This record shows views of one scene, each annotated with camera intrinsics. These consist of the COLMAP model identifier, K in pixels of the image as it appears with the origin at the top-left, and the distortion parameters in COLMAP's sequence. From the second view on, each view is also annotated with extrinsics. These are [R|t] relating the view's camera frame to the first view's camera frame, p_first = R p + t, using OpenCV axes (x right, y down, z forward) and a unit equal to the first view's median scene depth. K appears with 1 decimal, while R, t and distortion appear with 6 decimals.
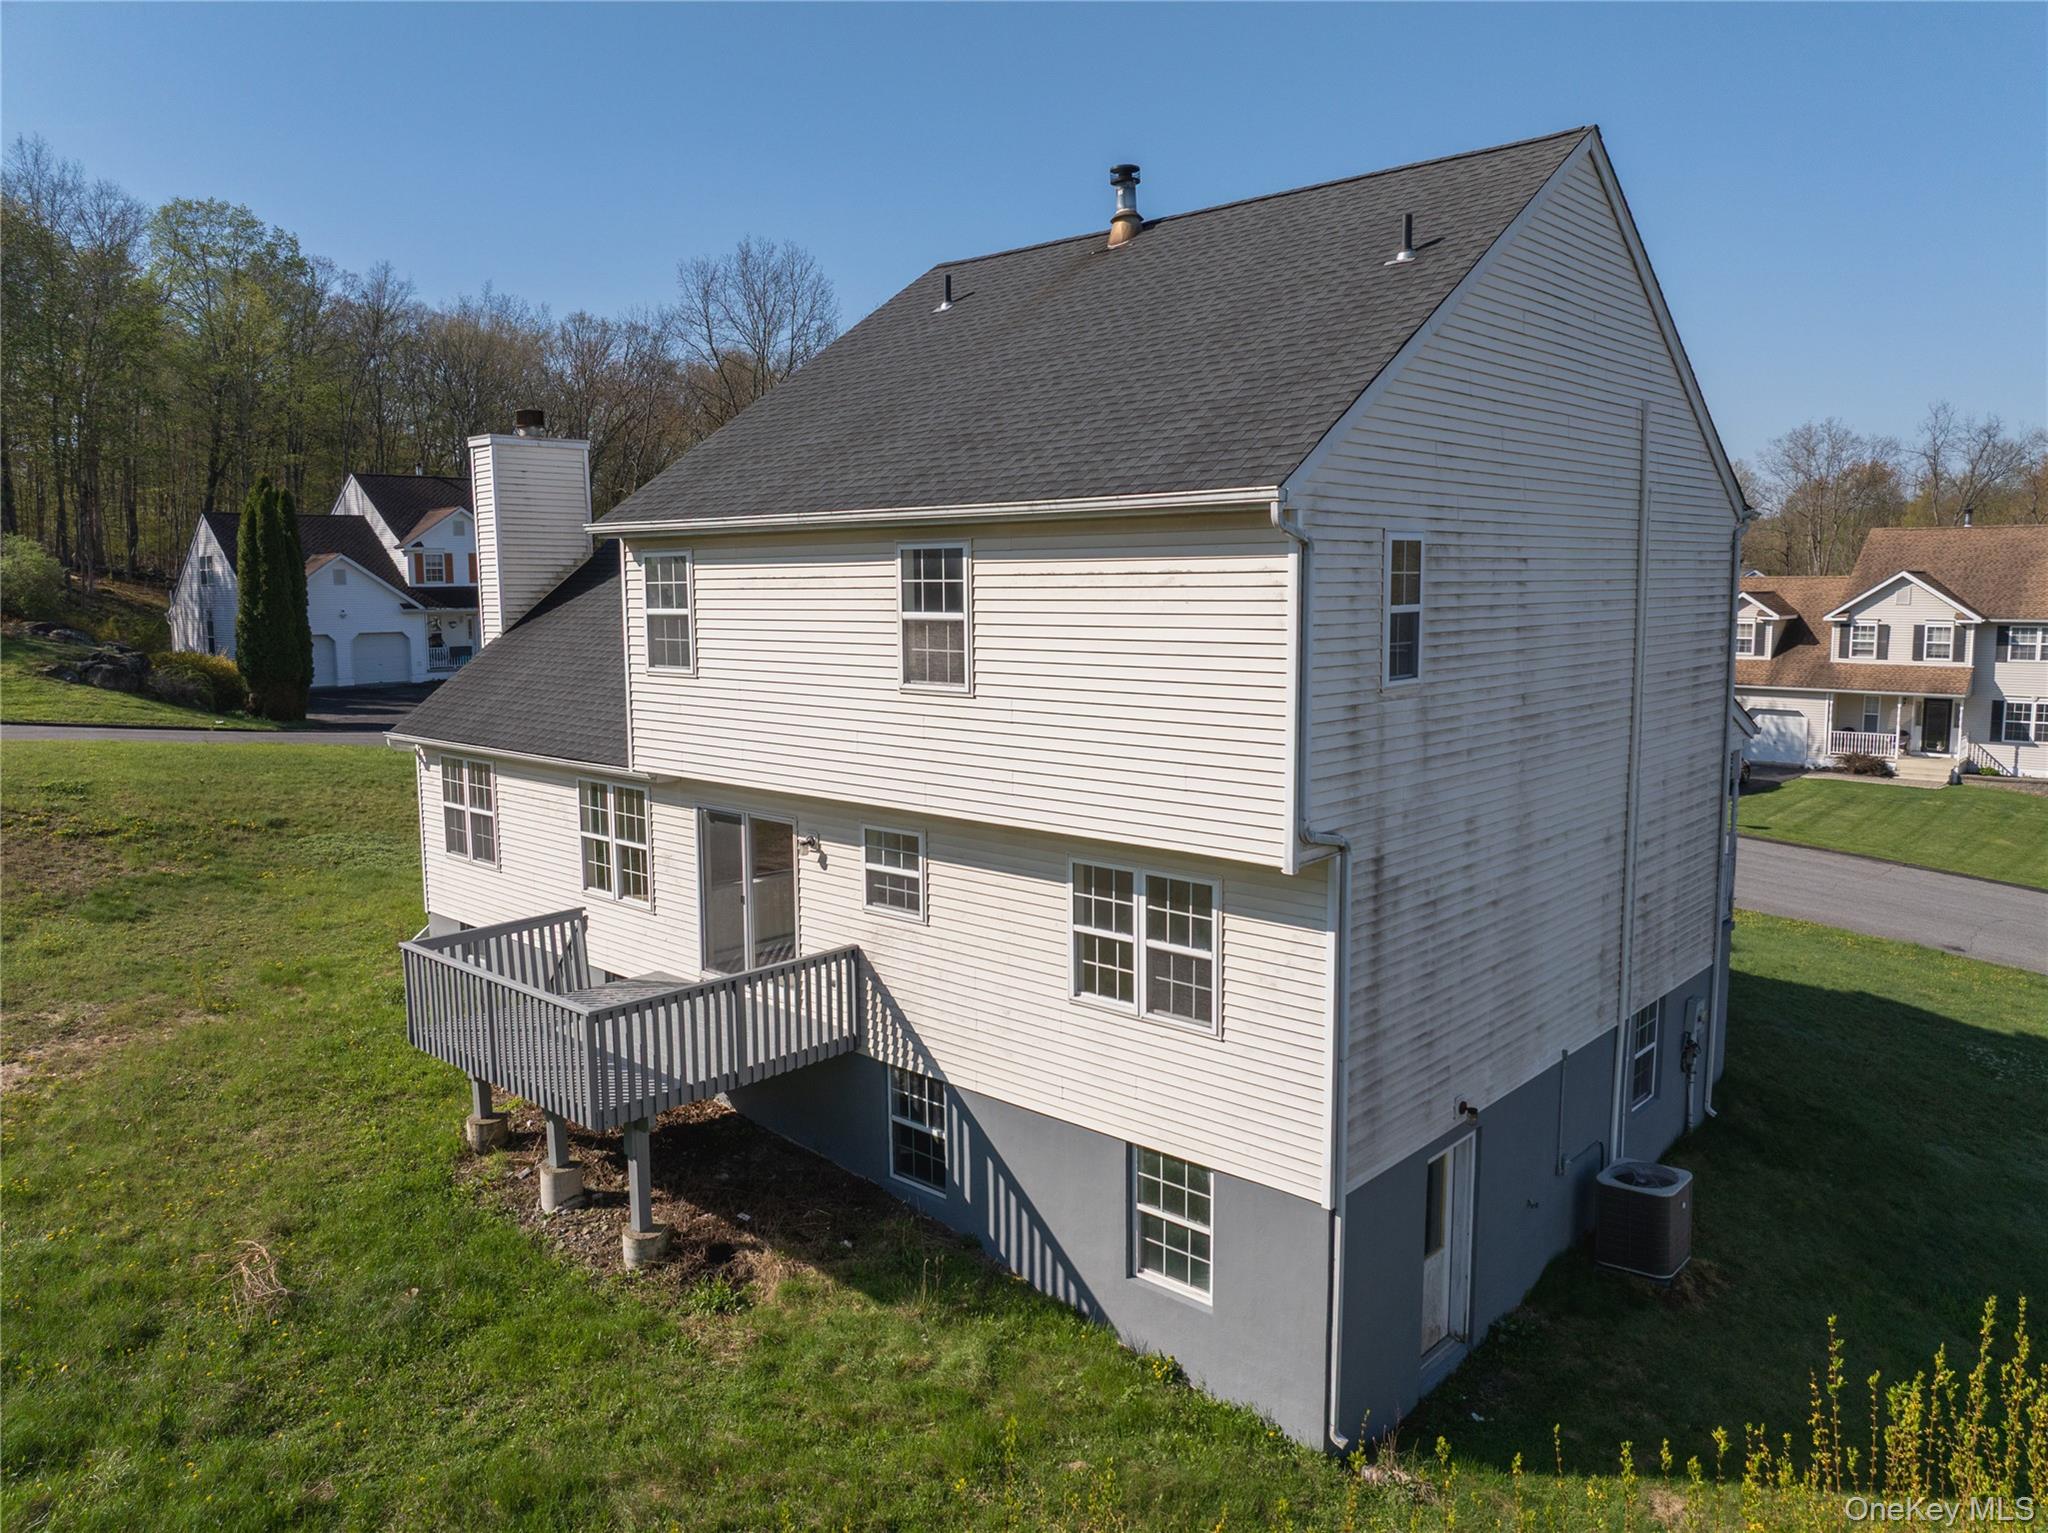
lens RADIAL K [[1437.0, 0, 1034.6], [0, 1437.0, 757.1], [0, 0, 1]] dist [-0.024033, -0.030346]
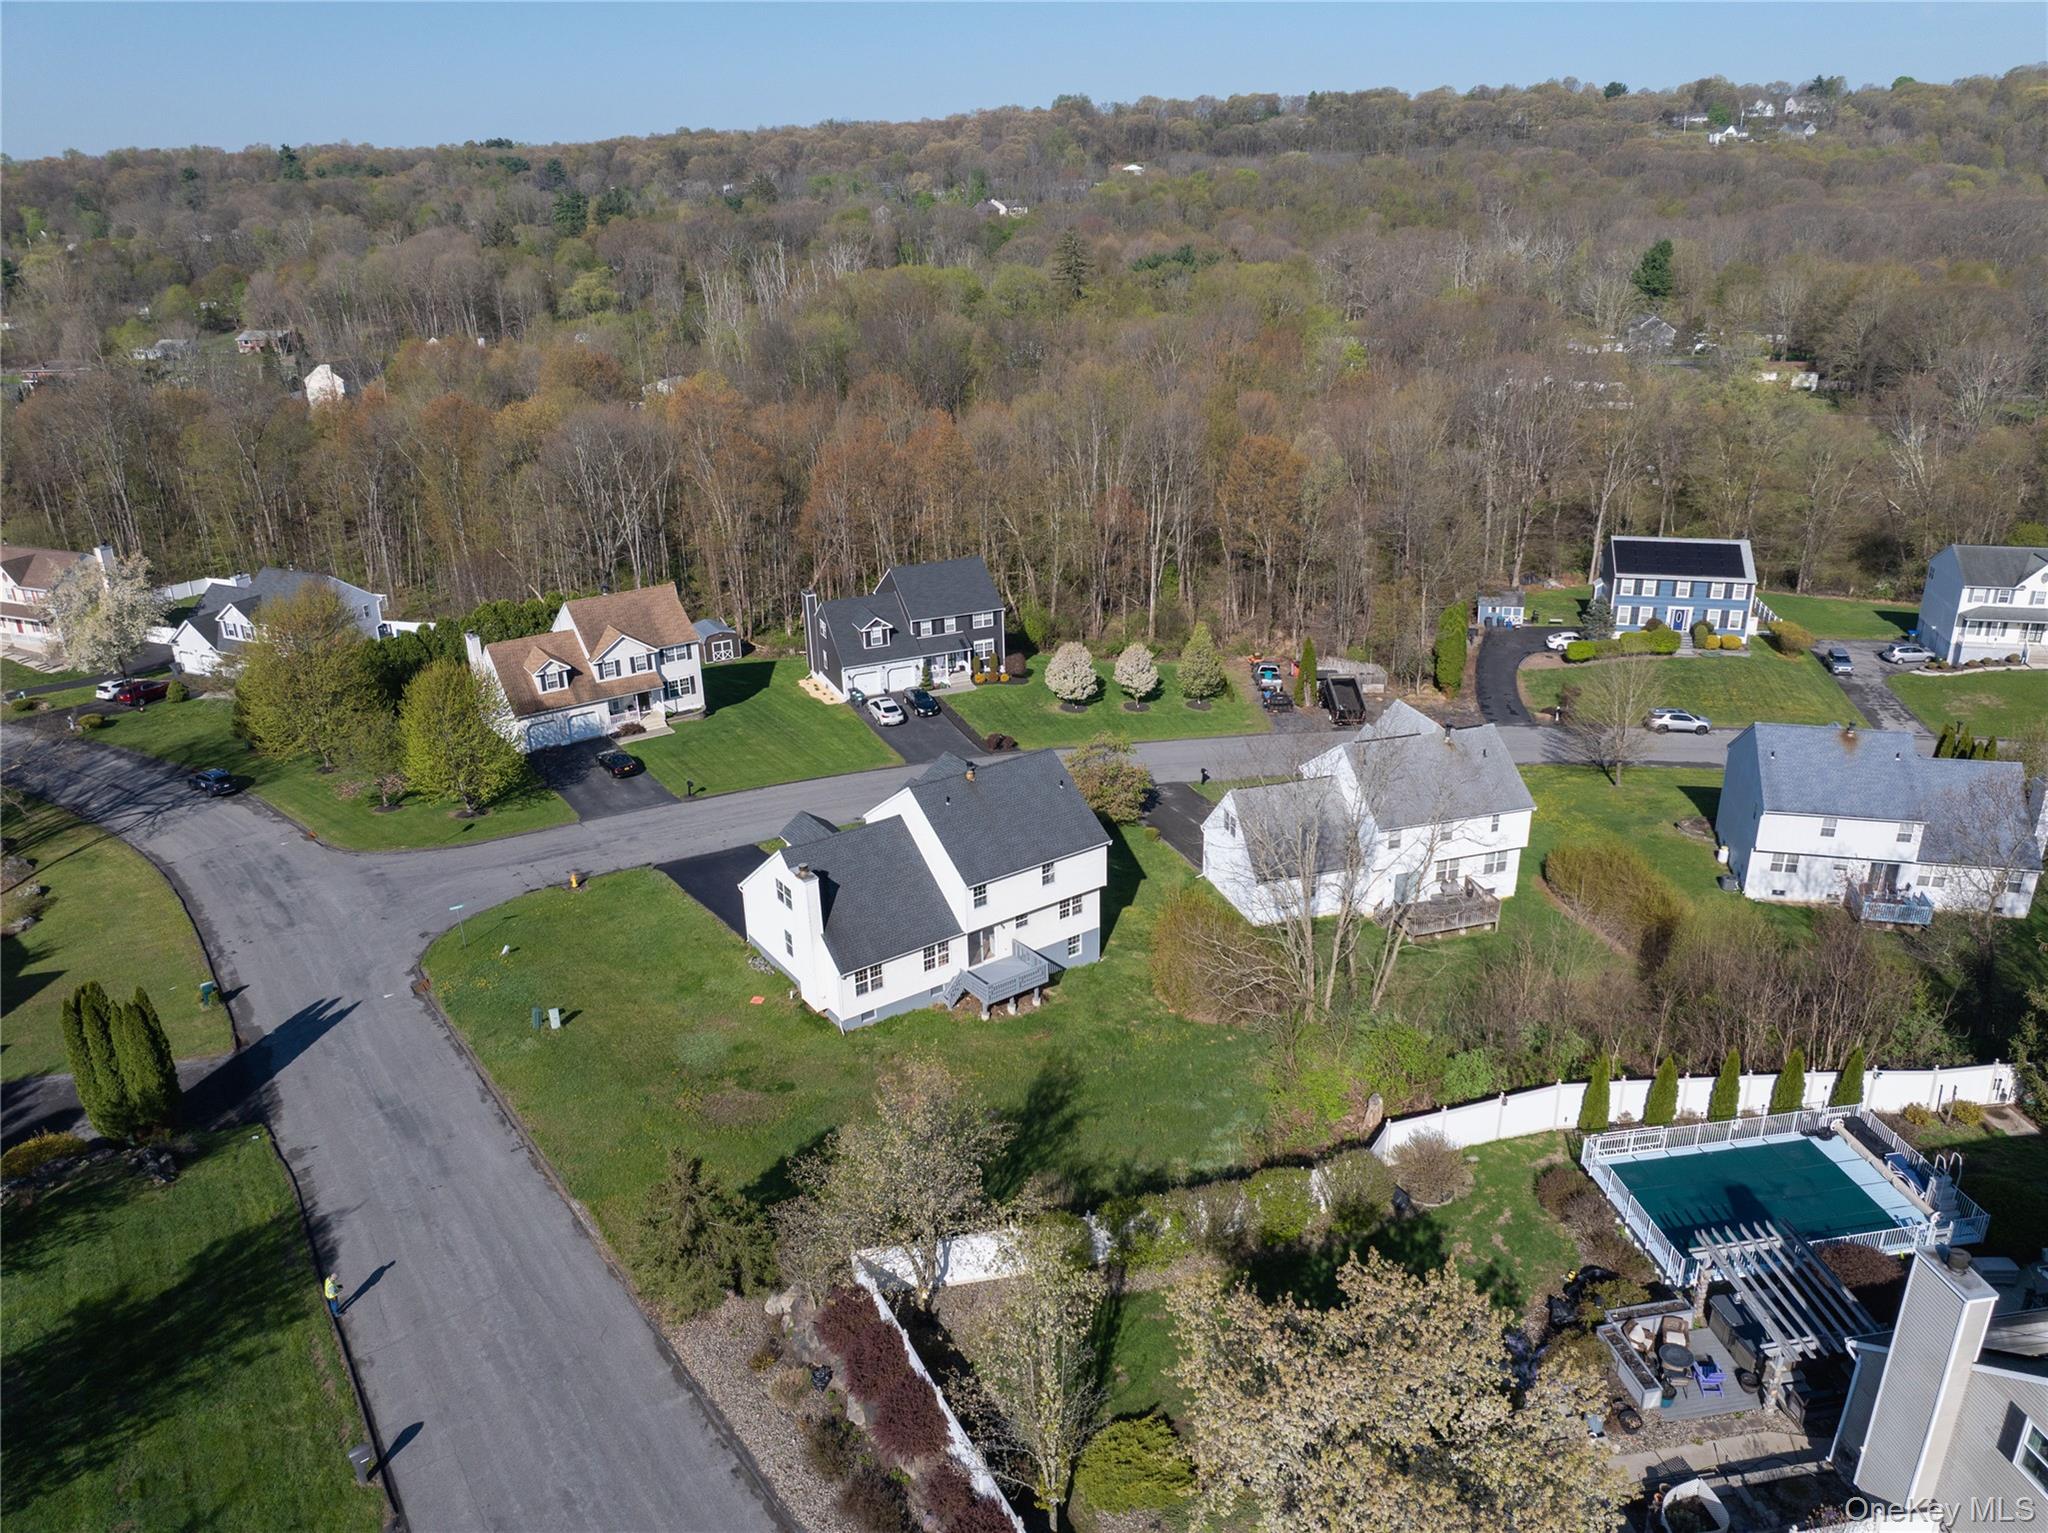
lens RADIAL K [[1437.0, 0, 1034.6], [0, 1437.0, 757.1], [0, 0, 1]] dist [-0.024033, -0.030346]
pose [[0.220621, -0.357870, 0.907334, -1.212052], [0.136488, 0.932431, 0.334580, -0.581260], [-0.965763, 0.050025, 0.254559, -0.102367]]
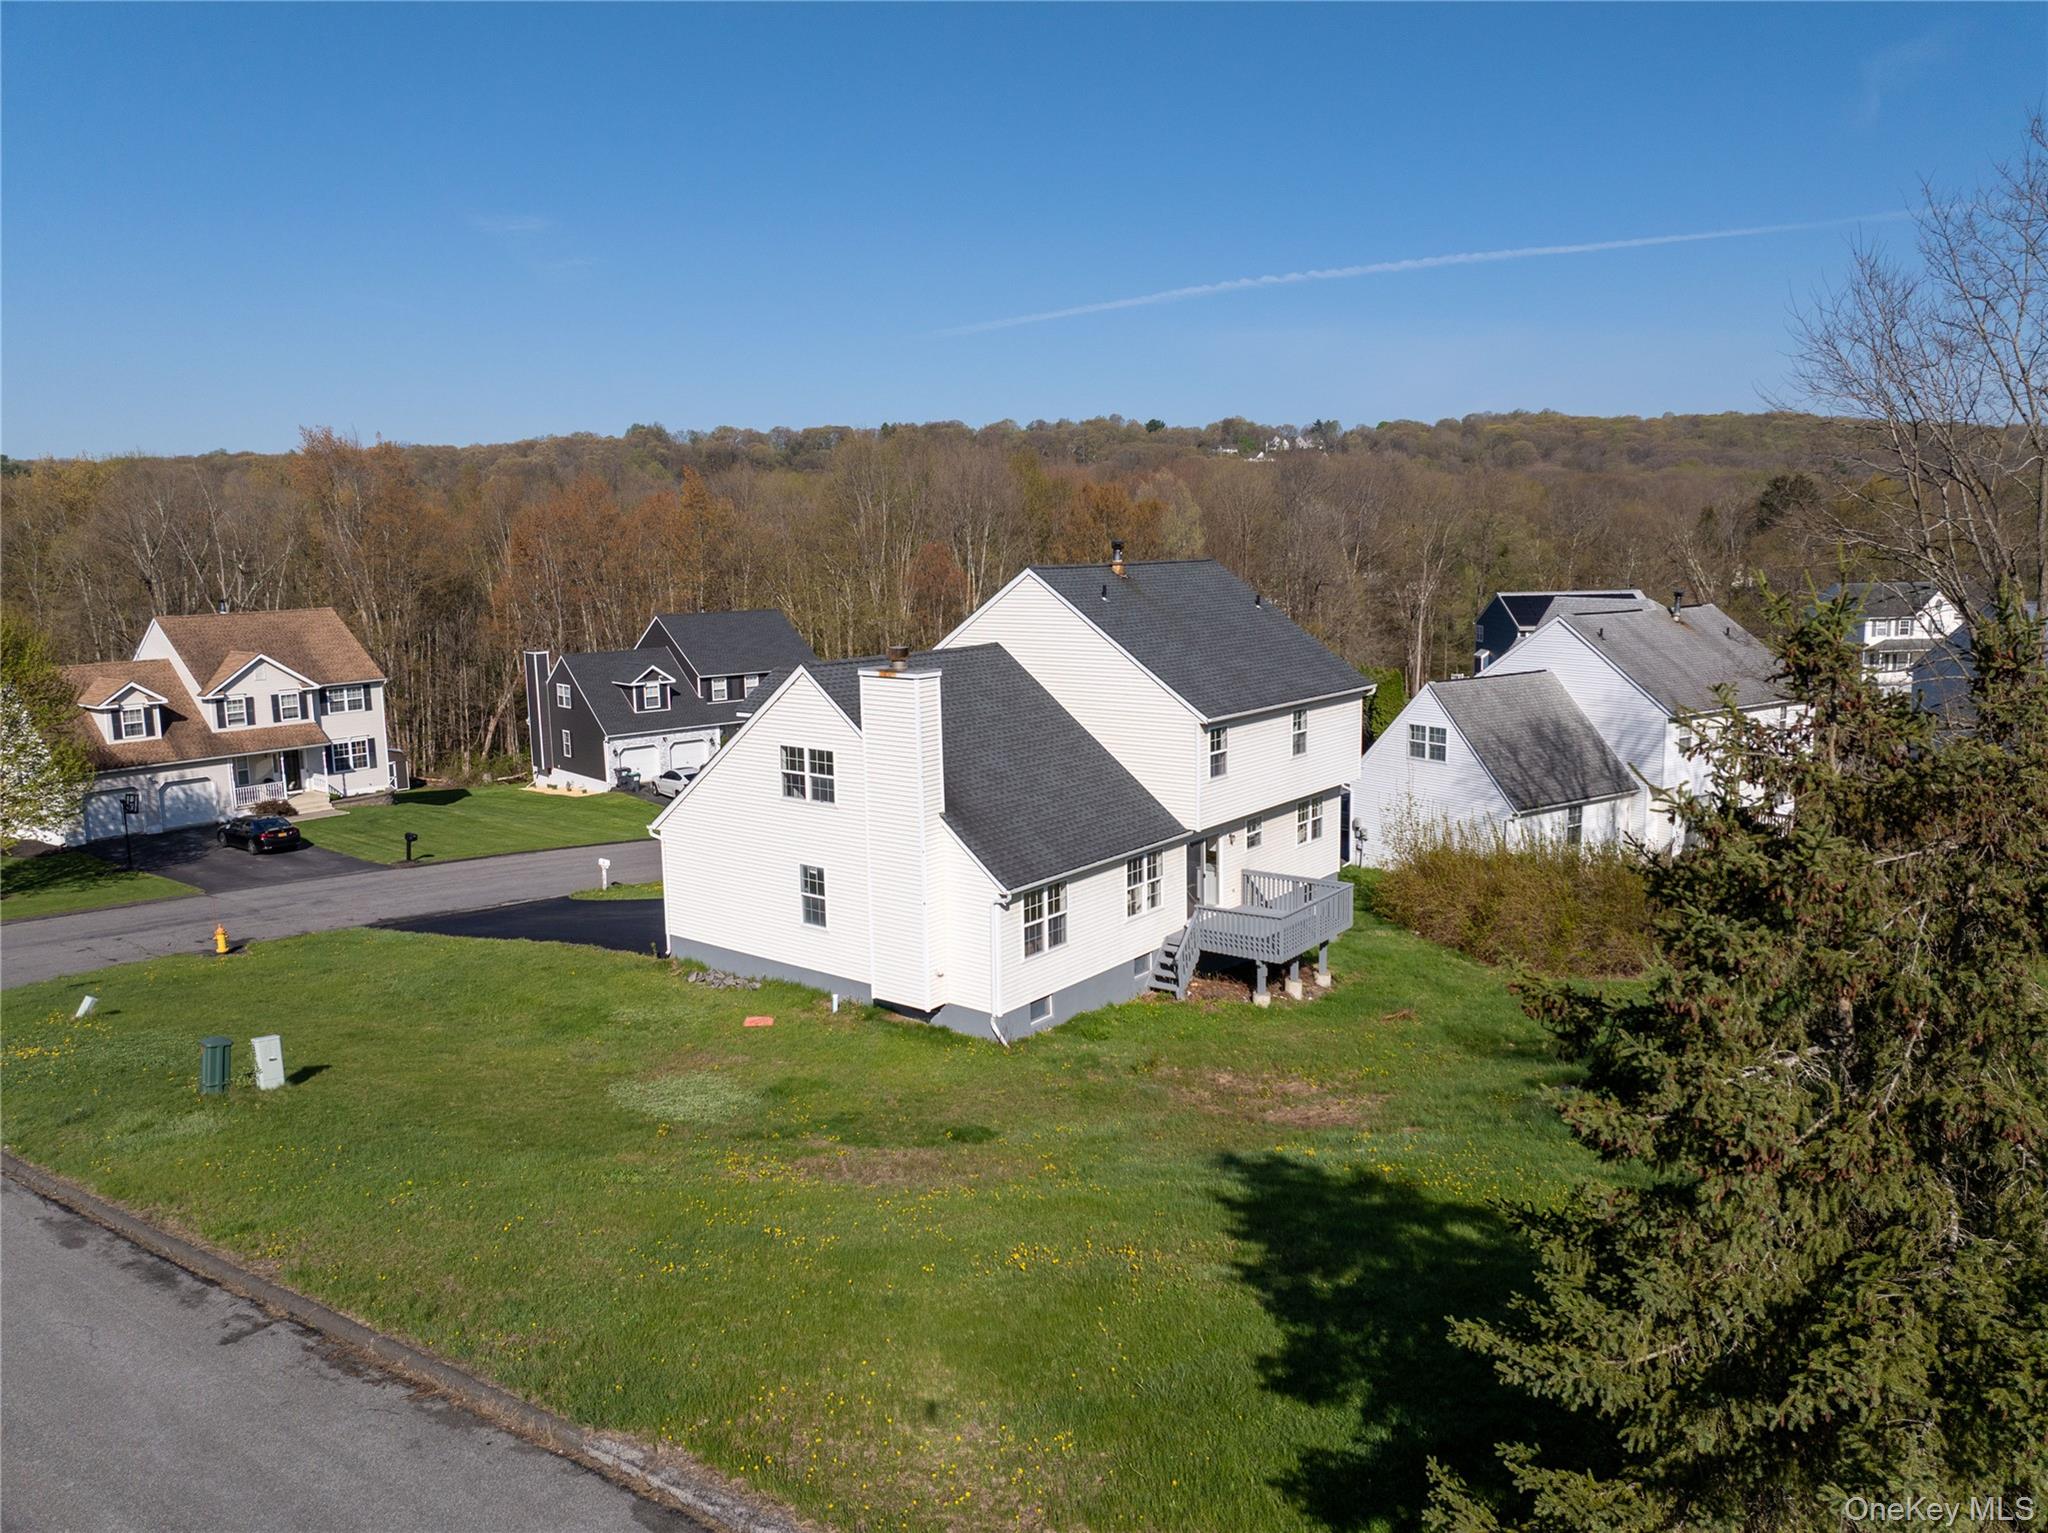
lens RADIAL K [[1437.0, 0, 1034.6], [0, 1437.0, 757.1], [0, 0, 1]] dist [-0.024033, -0.030346]
pose [[-0.077770, -0.137398, 0.987458, -0.703147], [0.137942, 0.979449, 0.147147, -0.132510], [-0.987382, 0.147656, -0.057219, 0.405504]]
